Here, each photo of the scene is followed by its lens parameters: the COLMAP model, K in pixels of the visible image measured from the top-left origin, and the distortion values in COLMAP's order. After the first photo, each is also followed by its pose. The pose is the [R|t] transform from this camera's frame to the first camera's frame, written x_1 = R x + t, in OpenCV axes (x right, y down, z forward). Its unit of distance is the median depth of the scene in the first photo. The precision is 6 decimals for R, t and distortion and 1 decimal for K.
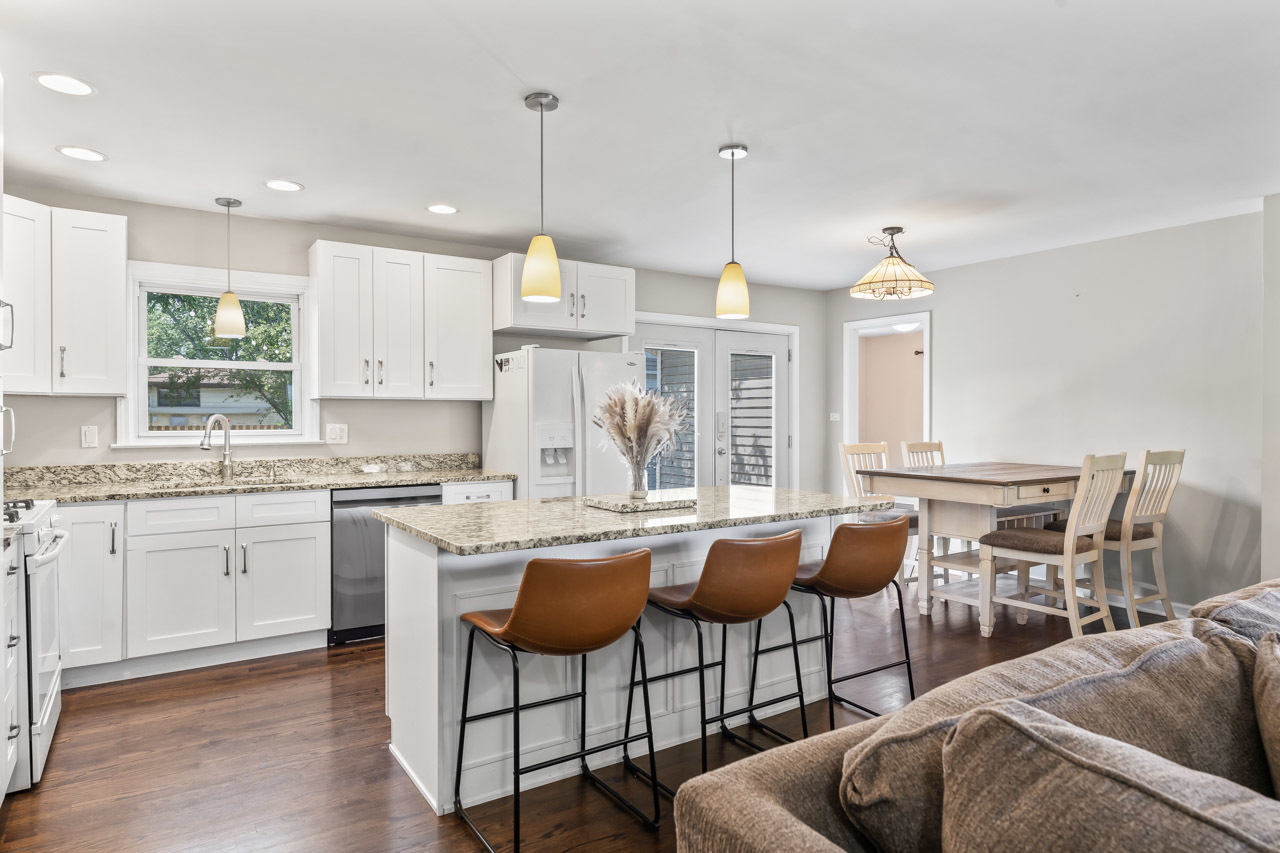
lens RADIAL K [[734.9, 0, 641.6], [0, 734.9, 425.0], [0, 0, 1]] dist [-0.001007, -0.001195]
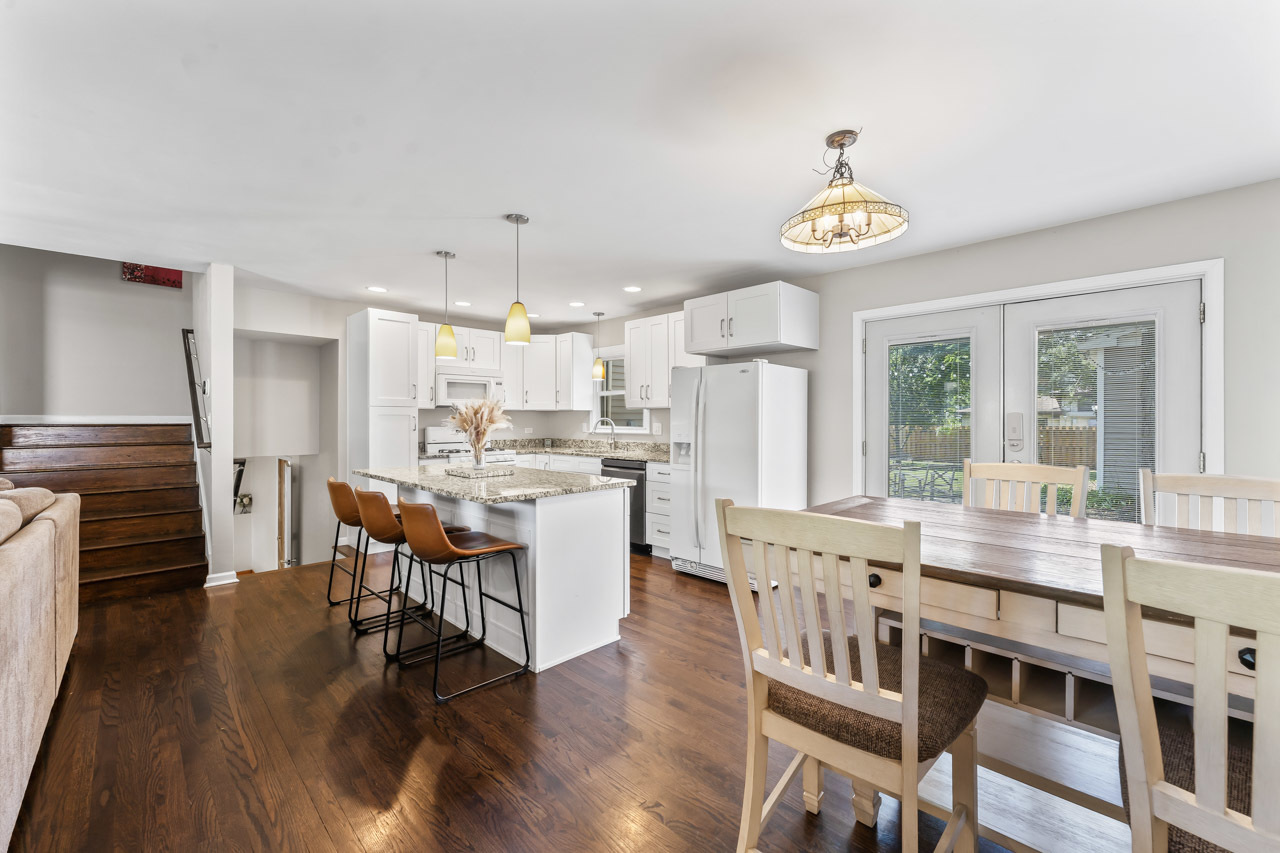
lens RADIAL K [[515.6, 0, 645.5], [0, 515.6, 422.4], [0, 0, 1]] dist [0.001864, -0.000114]
pose [[0.206880, 0.006478, -0.978345, 0.819639], [-0.012197, 0.999917, 0.004042, -0.008547], [0.978290, 0.011097, 0.206942, 0.785481]]
